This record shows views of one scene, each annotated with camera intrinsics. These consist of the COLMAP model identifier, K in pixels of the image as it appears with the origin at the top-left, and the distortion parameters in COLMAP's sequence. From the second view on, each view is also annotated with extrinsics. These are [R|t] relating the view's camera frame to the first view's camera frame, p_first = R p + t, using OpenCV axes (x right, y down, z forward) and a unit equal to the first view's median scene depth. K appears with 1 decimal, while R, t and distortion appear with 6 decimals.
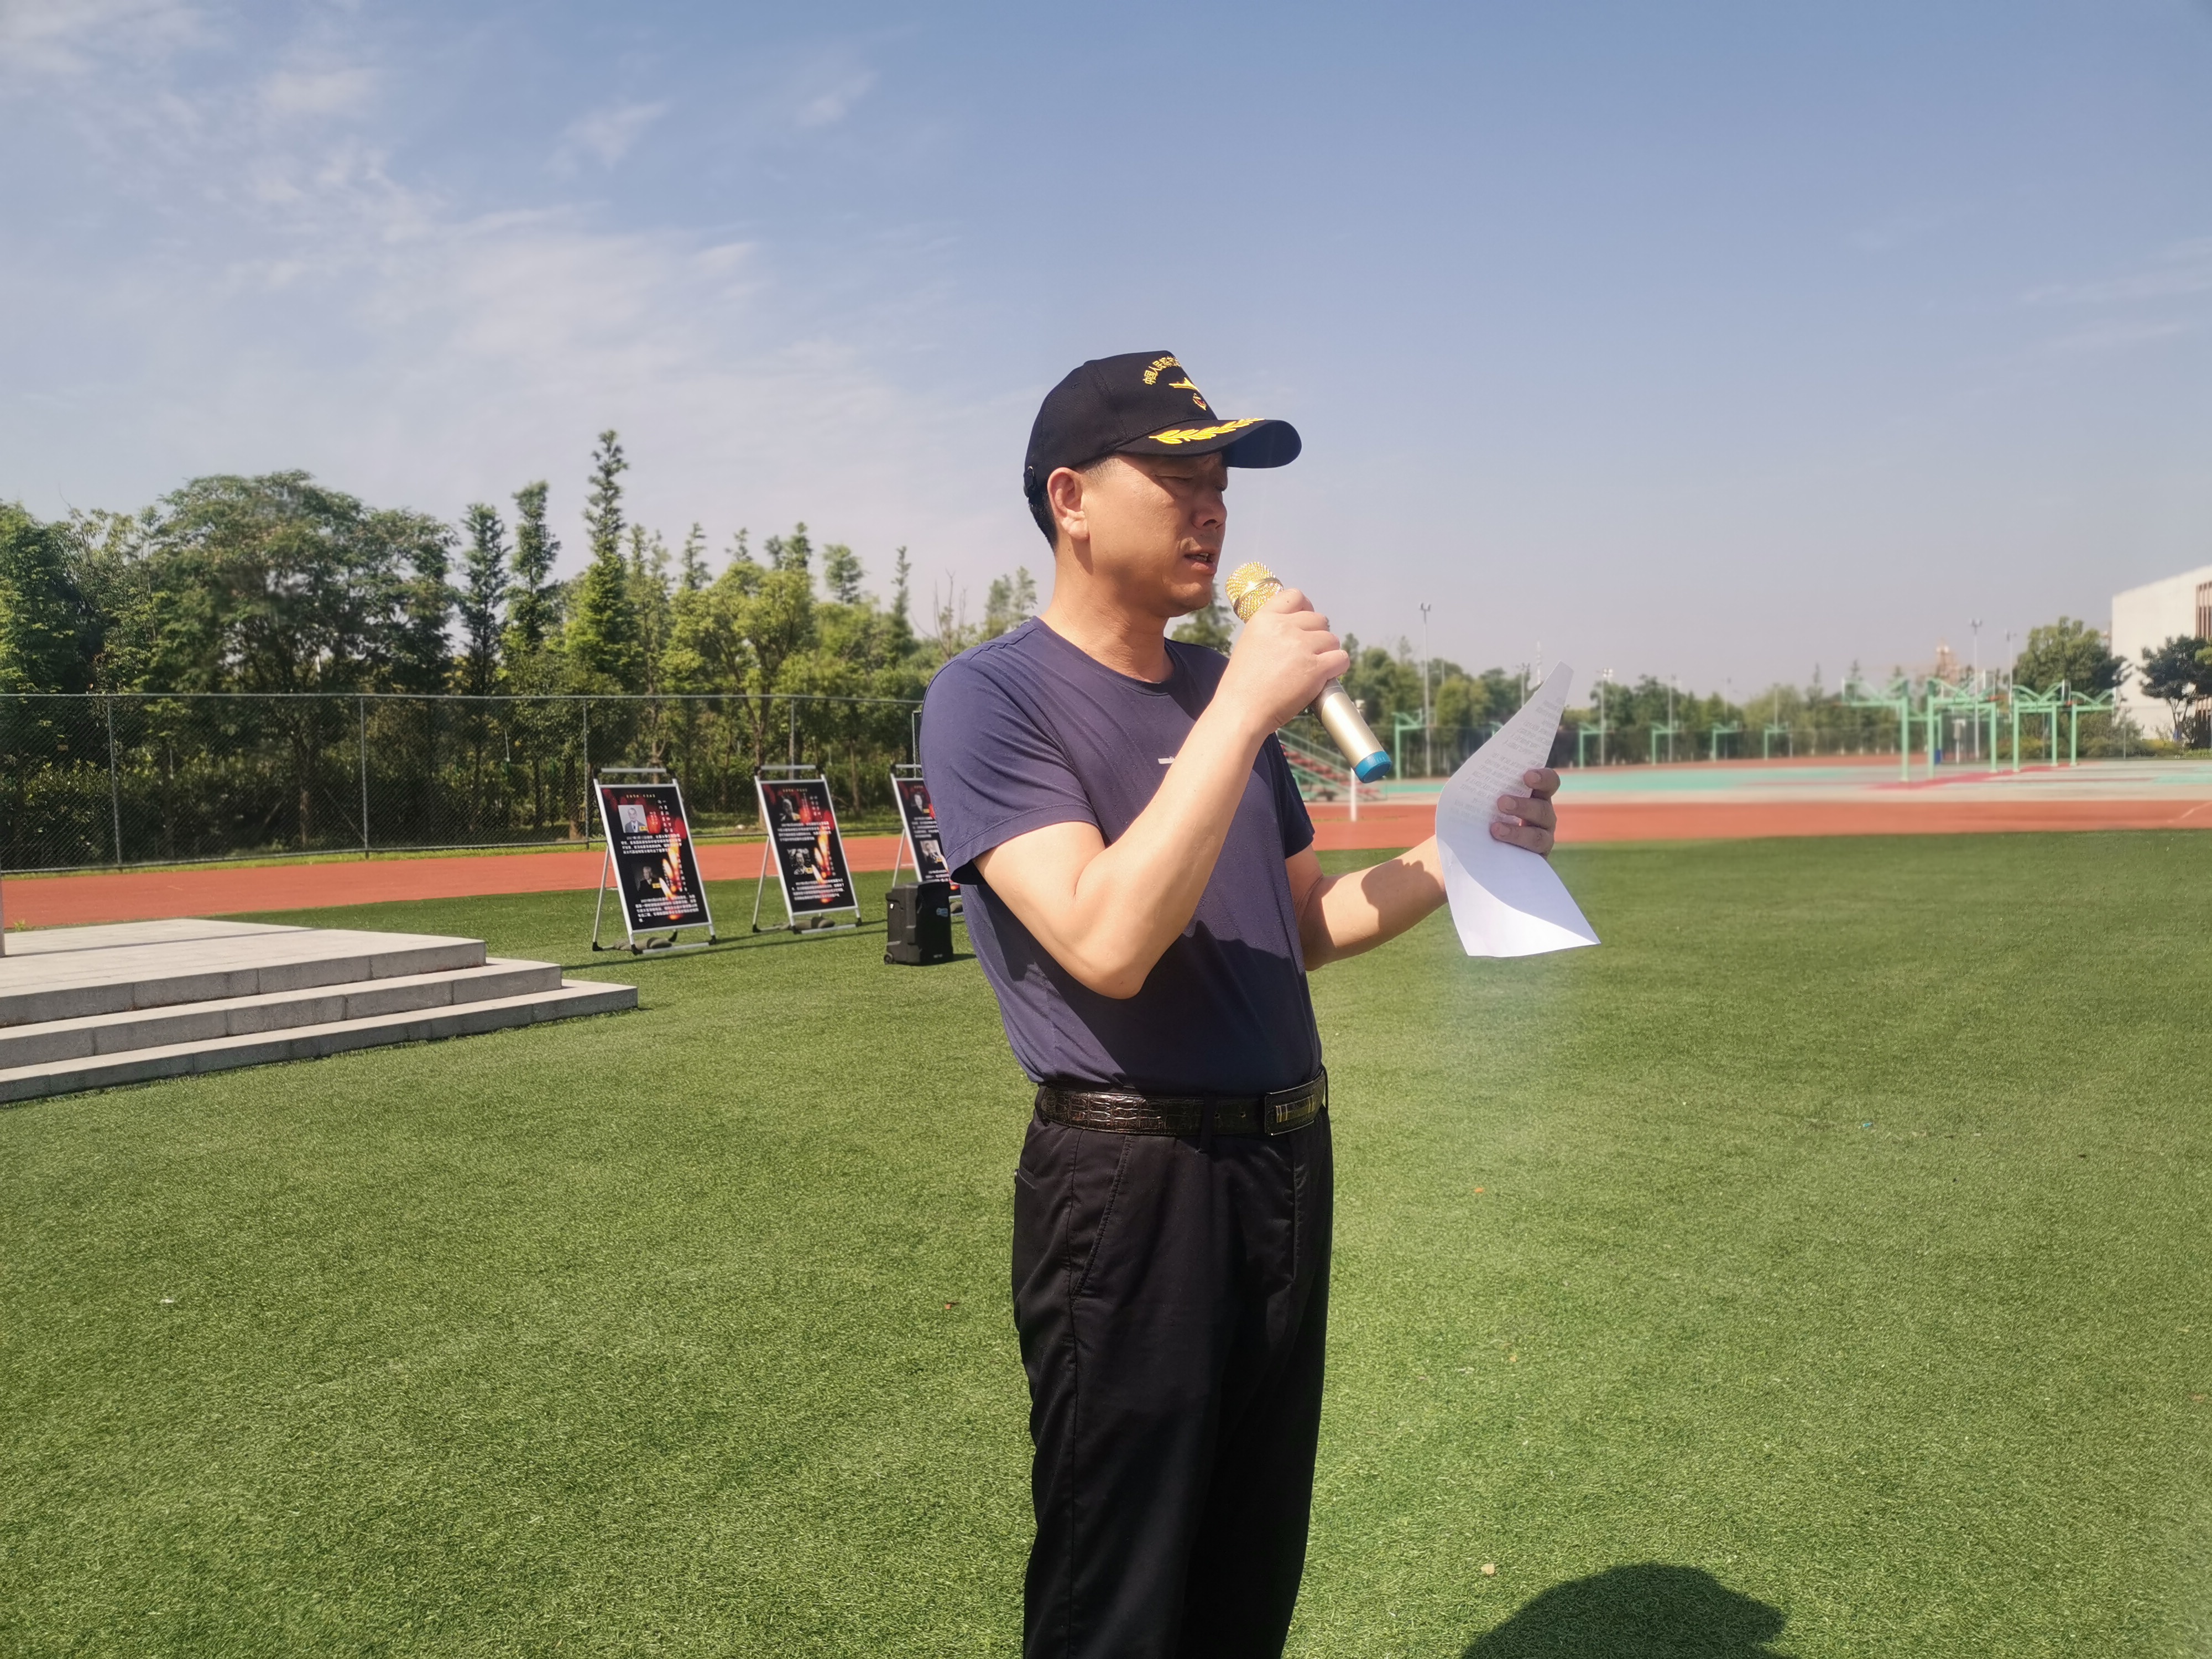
lens RADIAL K [[1758.0, 0, 1067.2], [0, 1758.0, 828.5], [0, 0, 1]] dist [0.125107, -0.163471]
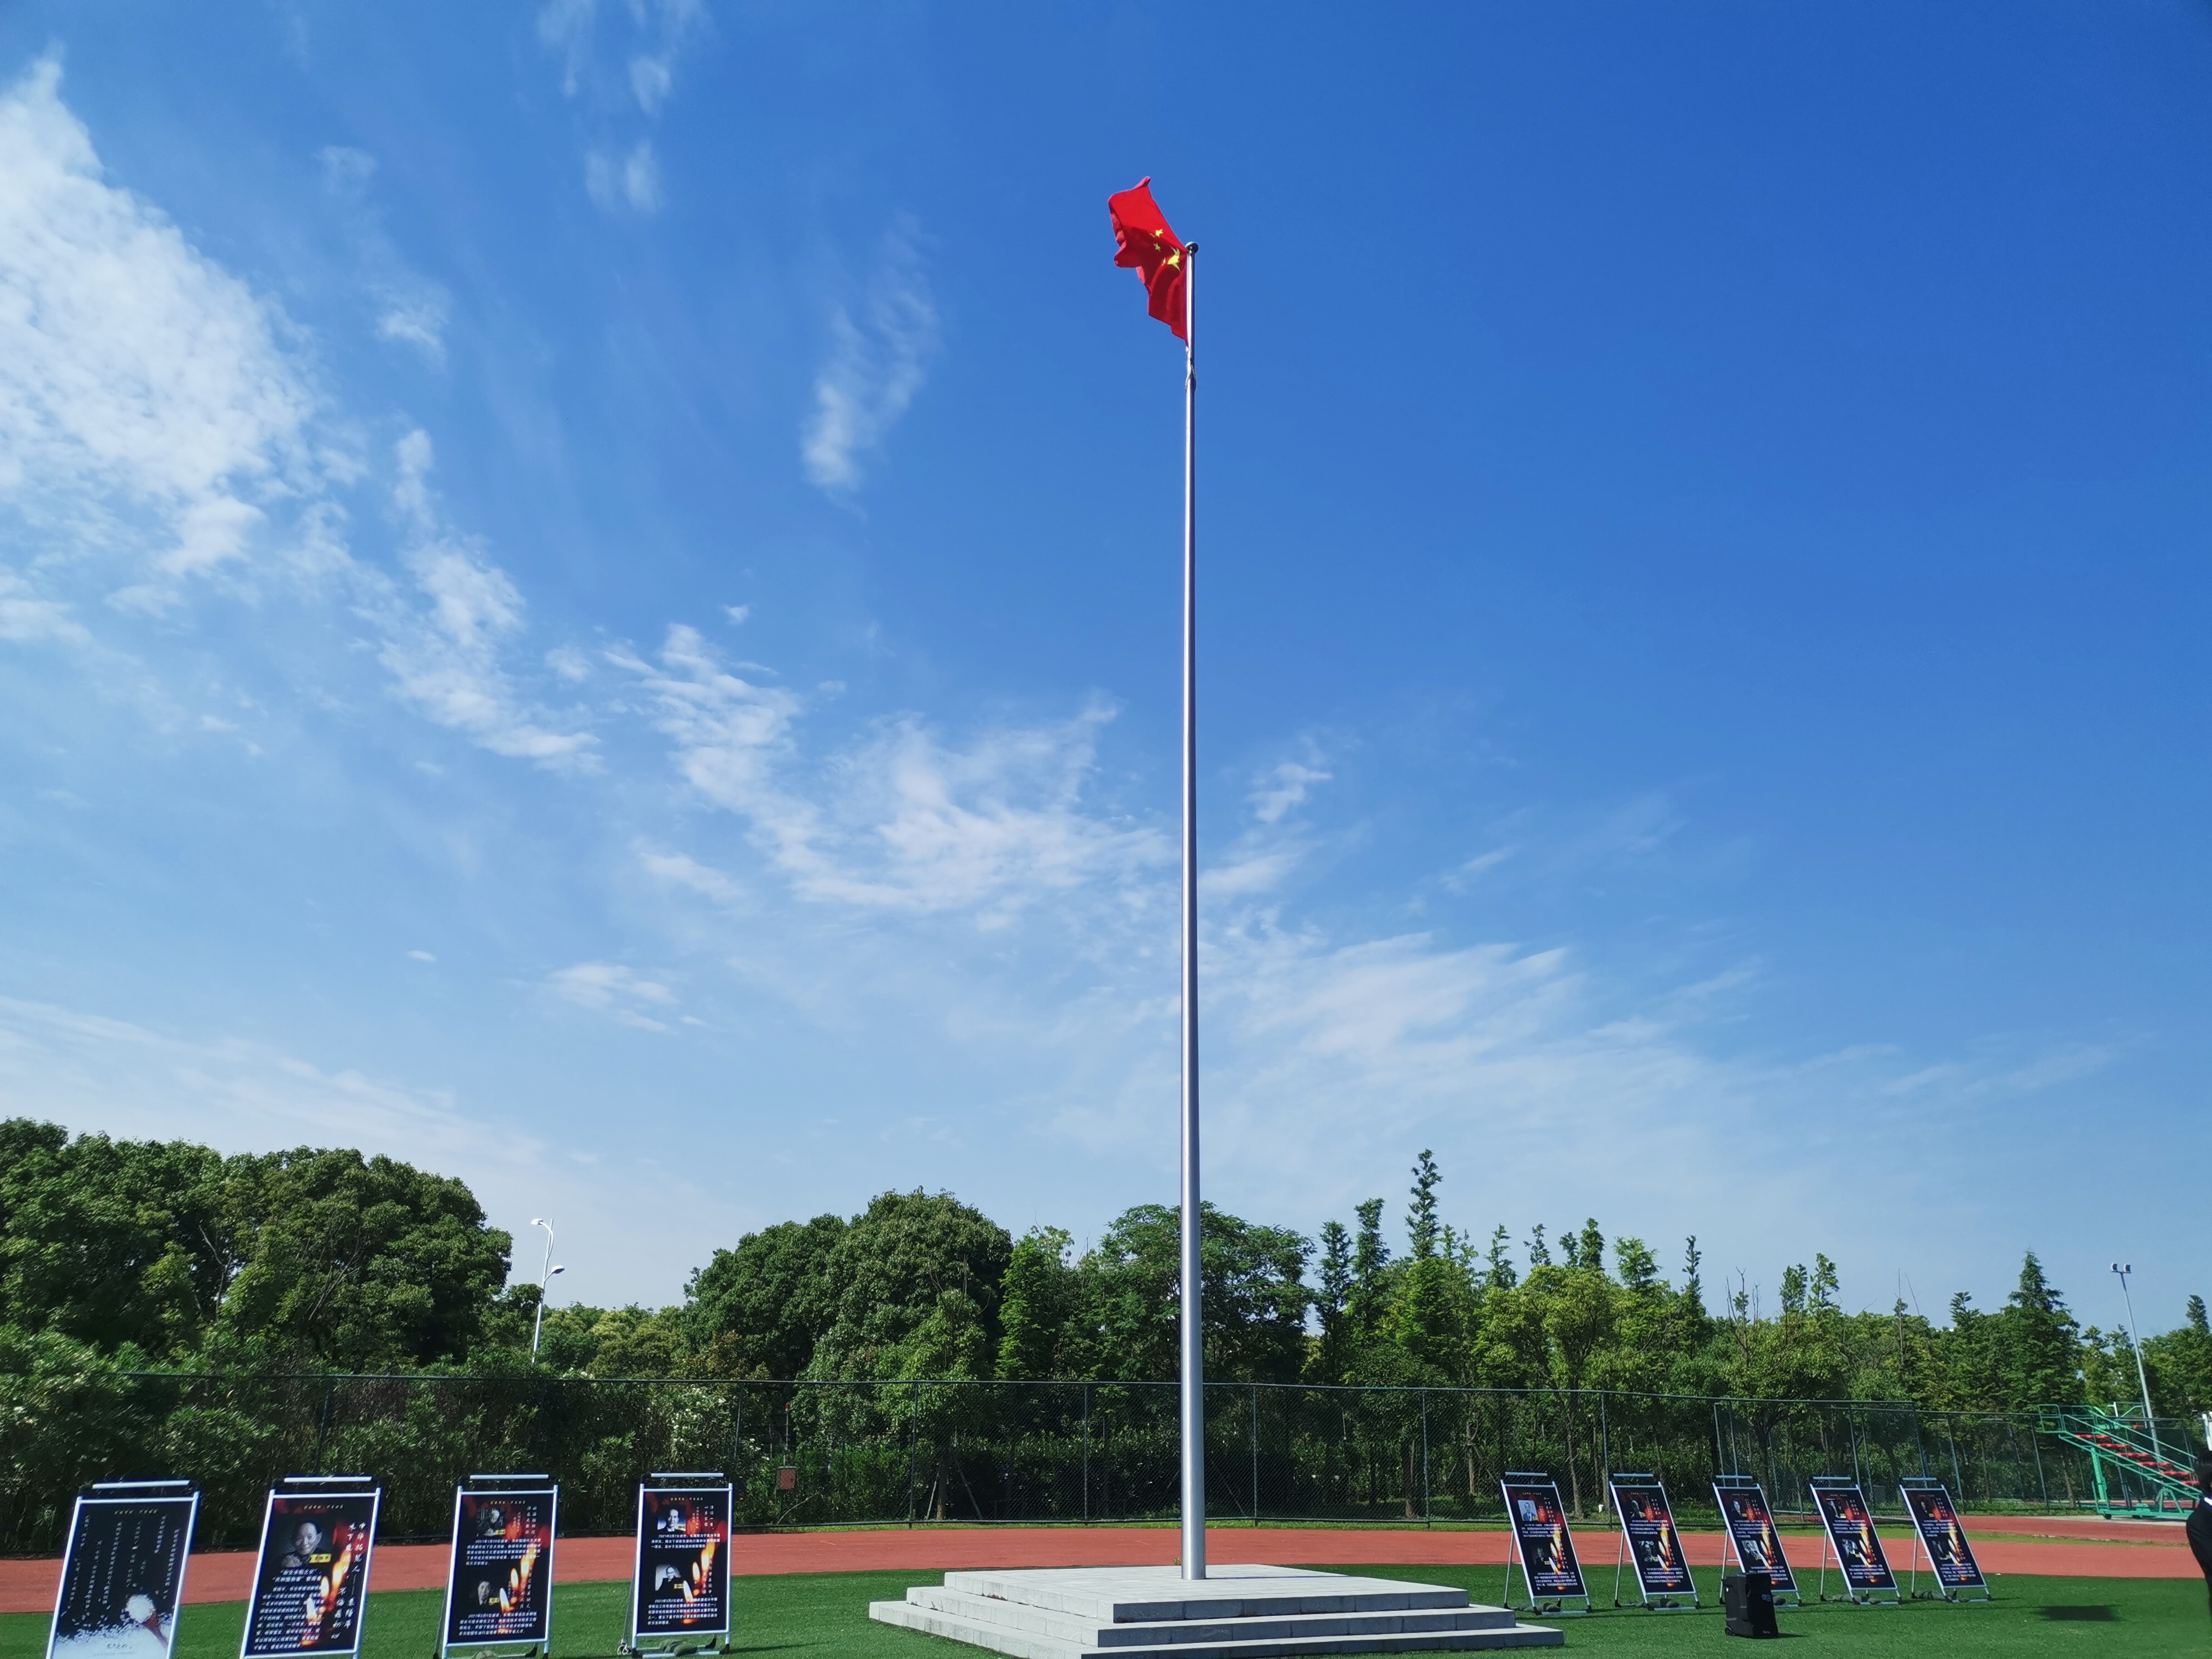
lens RADIAL K [[1758.0, 0, 1067.2], [0, 1758.0, 828.5], [0, 0, 1]] dist [0.125107, -0.163471]
pose [[0.914900, -0.099795, -0.391152, 0.013890], [-0.045359, 0.937411, -0.345257, -0.002044], [0.401125, 0.333618, 0.853111, -0.219774]]
